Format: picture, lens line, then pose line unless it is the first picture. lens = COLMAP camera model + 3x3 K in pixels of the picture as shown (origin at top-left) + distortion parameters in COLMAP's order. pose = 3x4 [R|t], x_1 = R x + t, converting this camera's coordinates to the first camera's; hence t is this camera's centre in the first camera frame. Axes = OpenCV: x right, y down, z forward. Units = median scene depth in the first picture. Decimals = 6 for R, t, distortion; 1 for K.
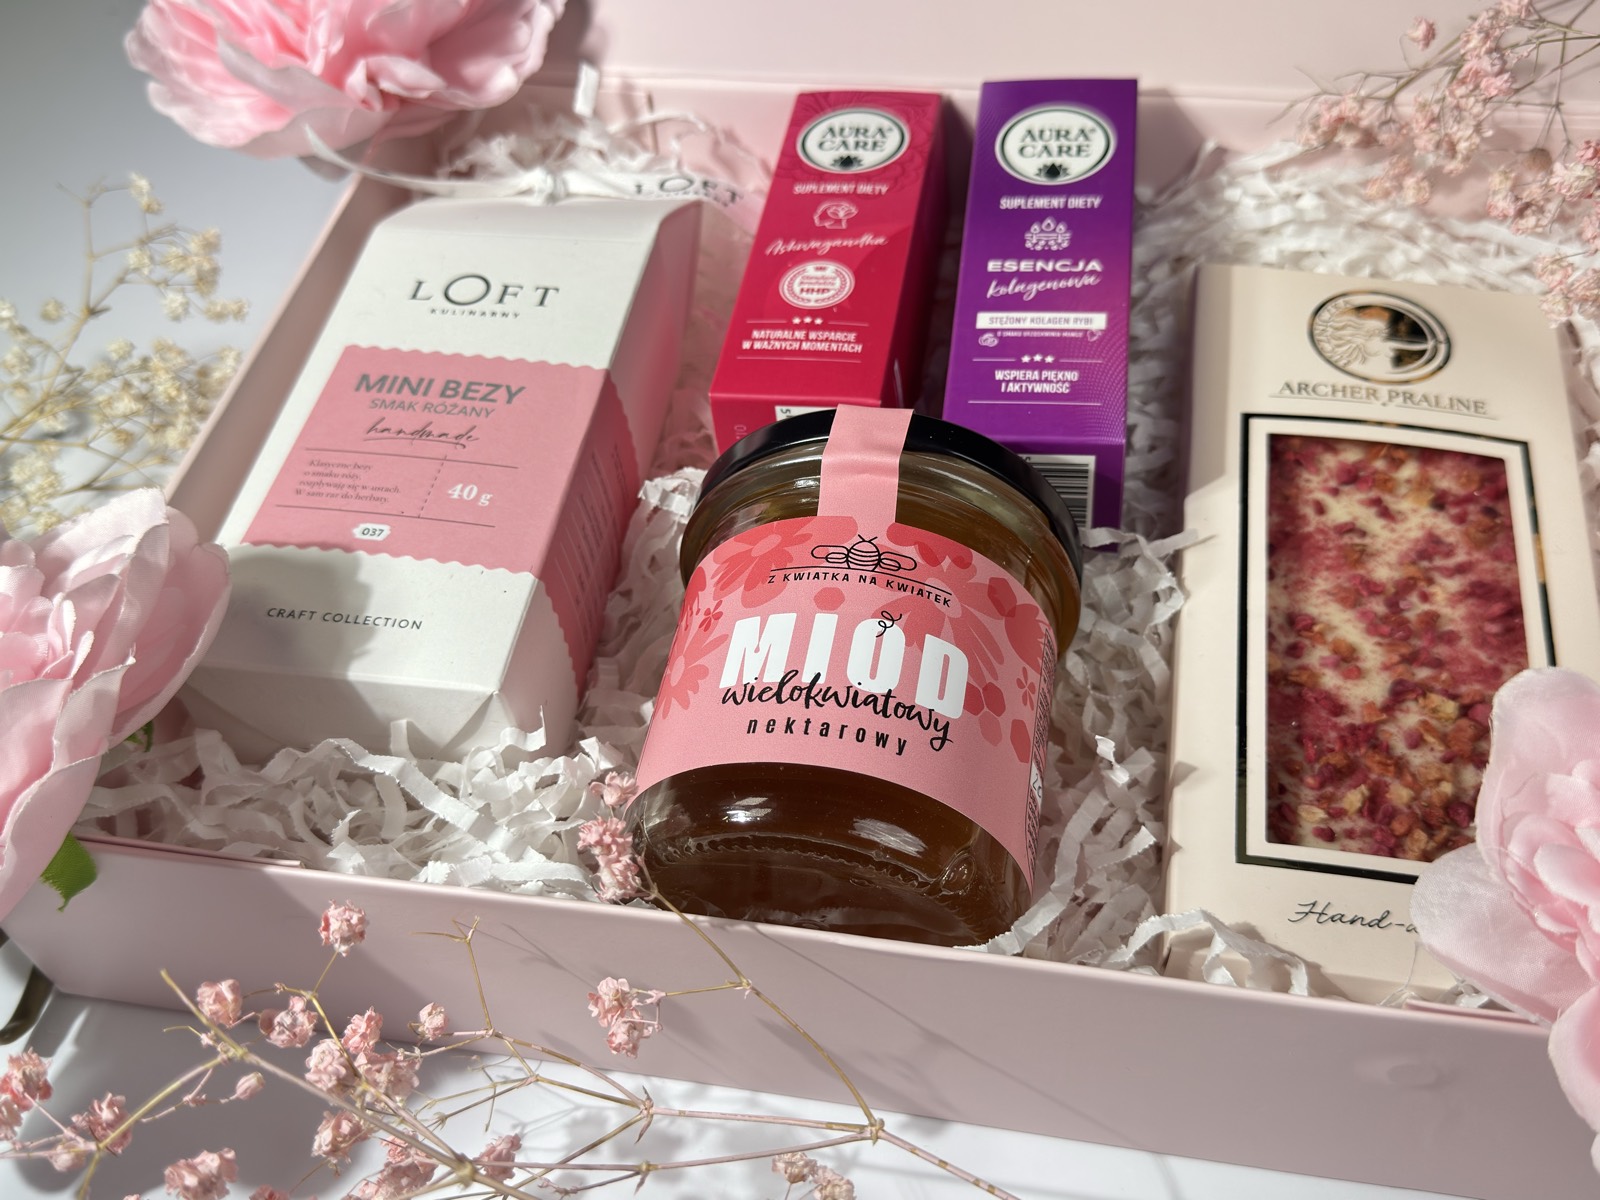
lens RADIAL K [[1623.7, 0, 808.5], [0, 1623.7, 602.8], [0, 0, 1]] dist [0.191274, -0.528039]
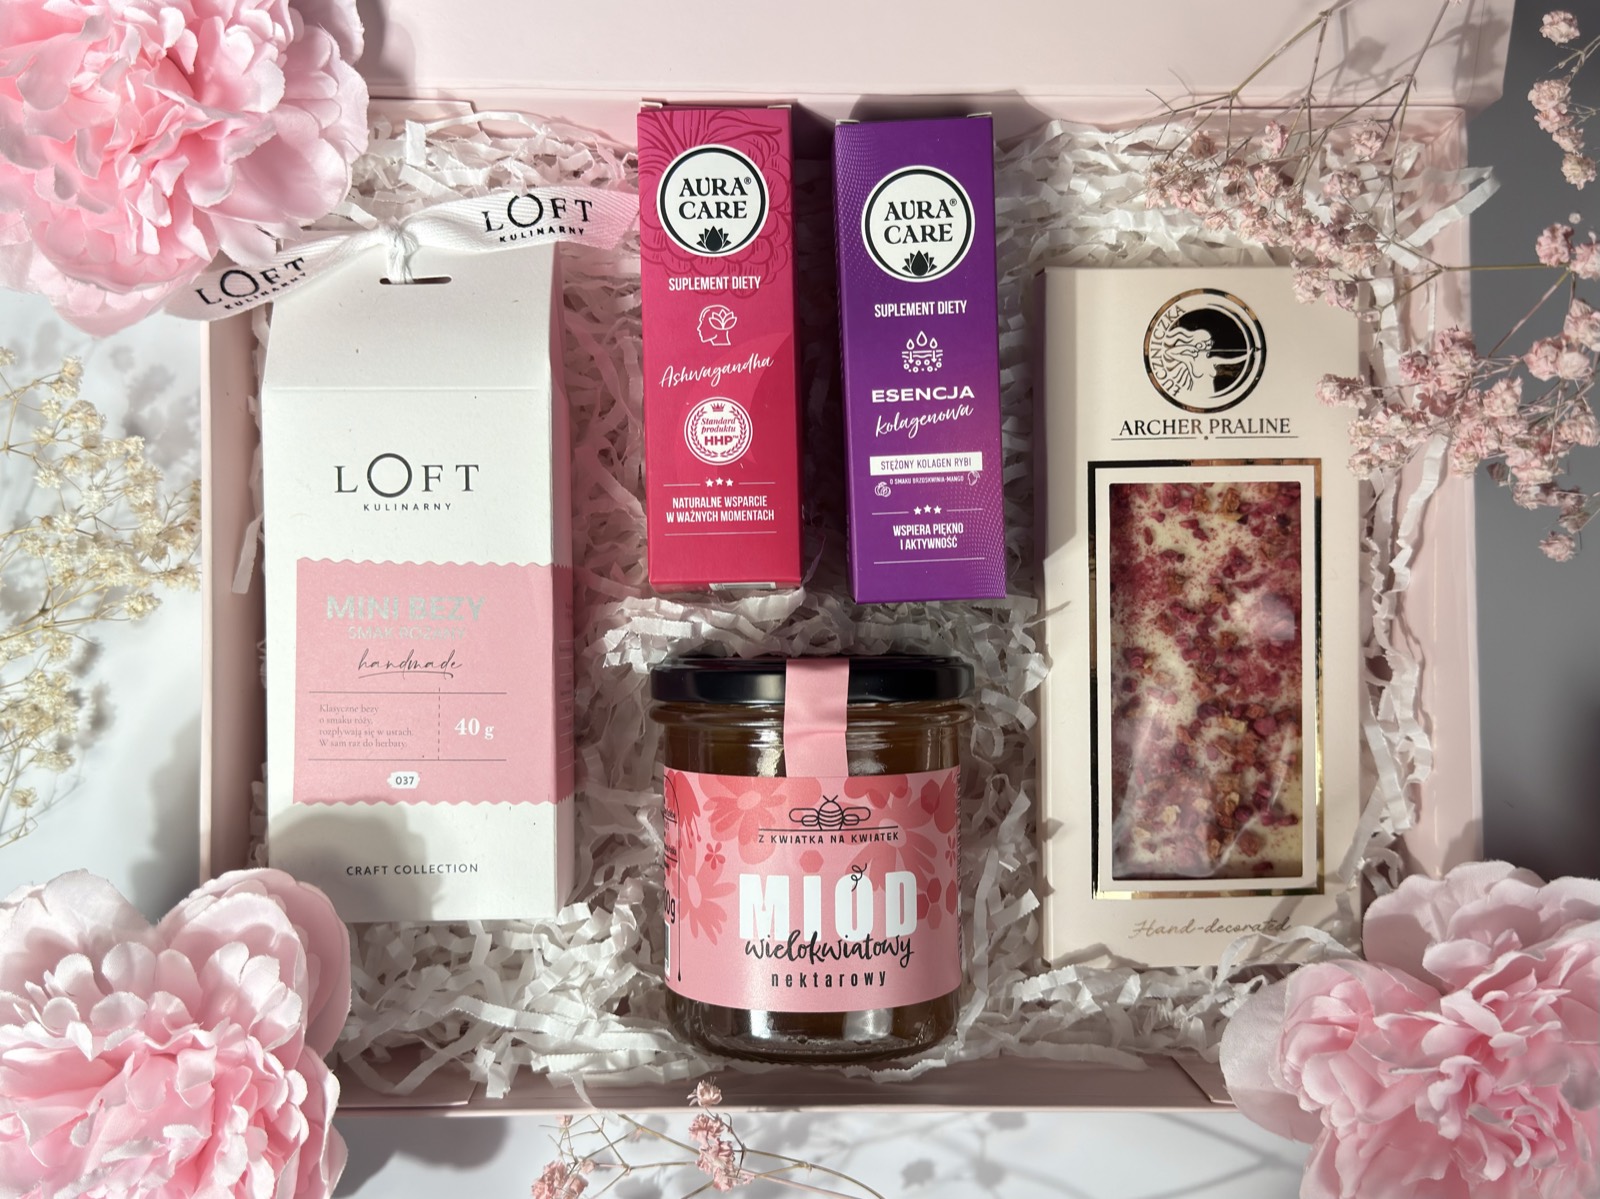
lens RADIAL K [[1690.4, 0, 792.1], [0, 1690.4, 603.8], [0, 0, 1]] dist [0.136596, -0.004776]
pose [[0.977808, -0.179555, 0.107939, -0.092969], [0.072616, 0.773756, 0.629308, -0.845464], [-0.196514, -0.607504, 0.769624, 0.057988]]
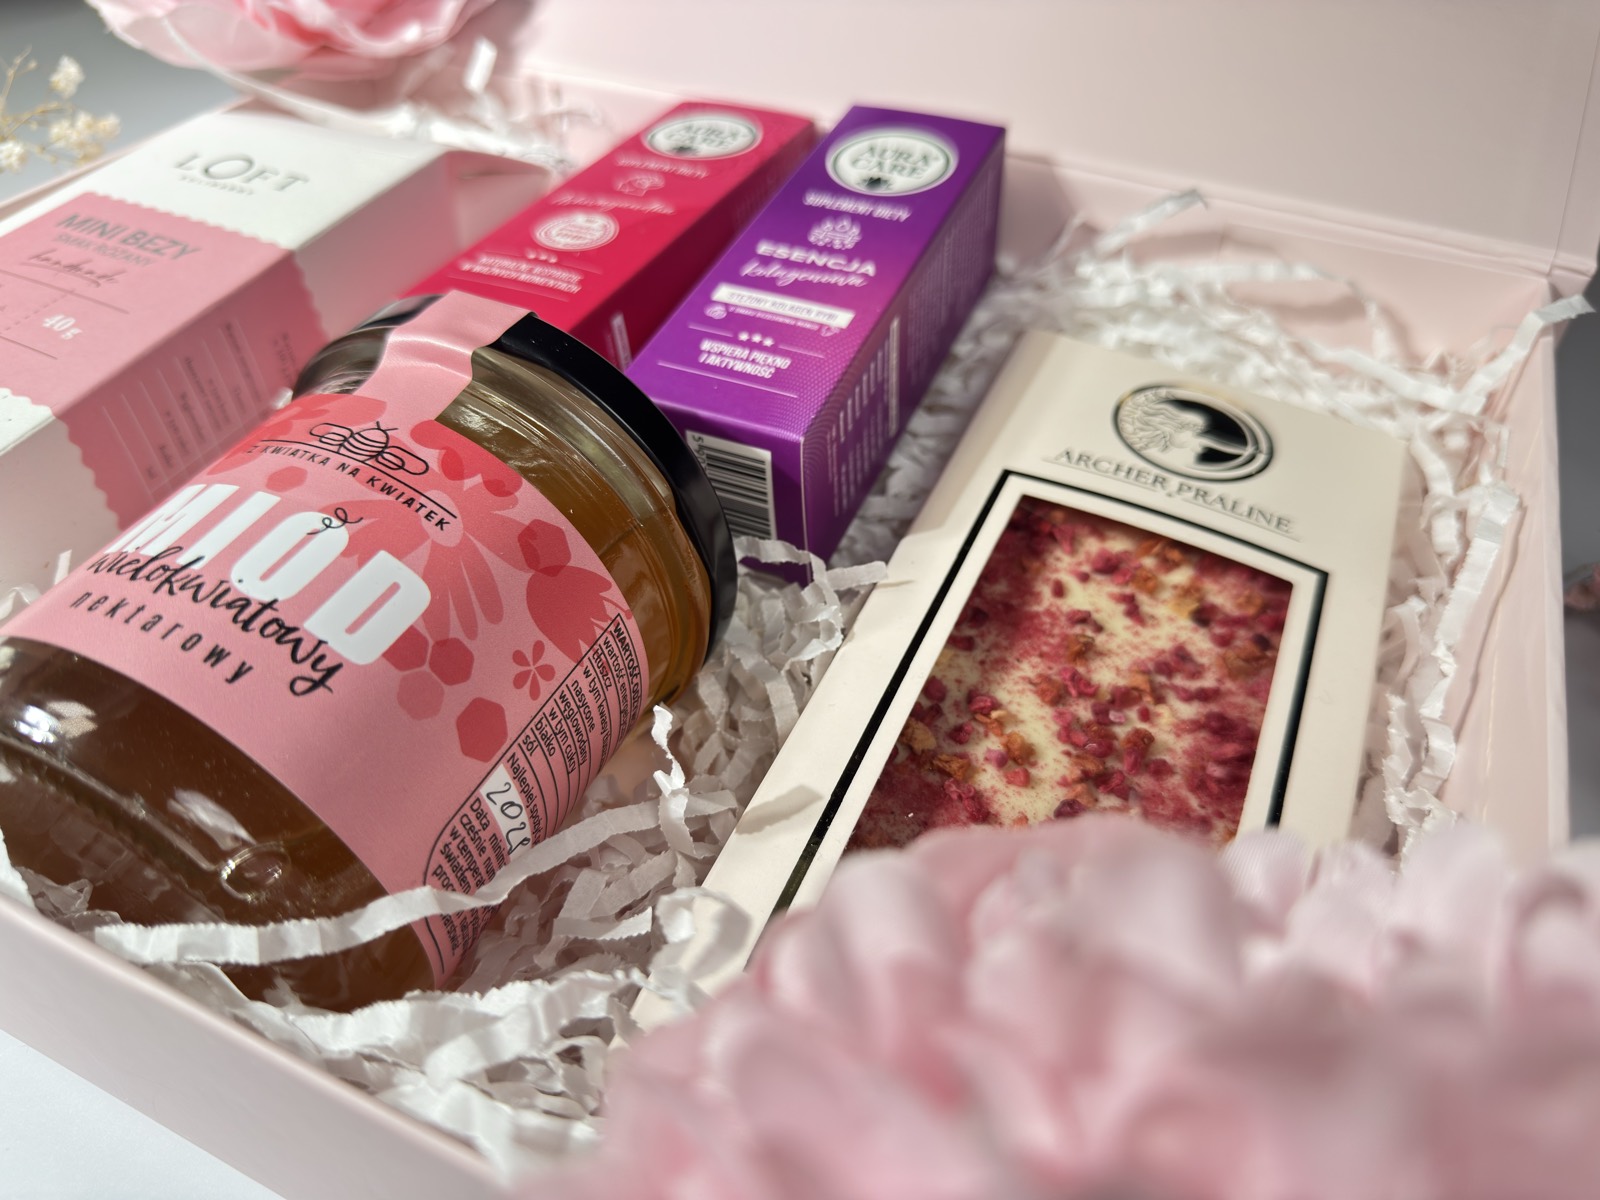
lens RADIAL K [[1188.9, 0, 798.8], [0, 1188.9, 594.7], [0, 0, 1]] dist [0.119167, -0.375797]
pose [[0.964662, 0.233269, -0.122524, 0.263305], [-0.245232, 0.964928, -0.093678, 0.035089], [0.096375, 0.120415, 0.988035, 0.395236]]
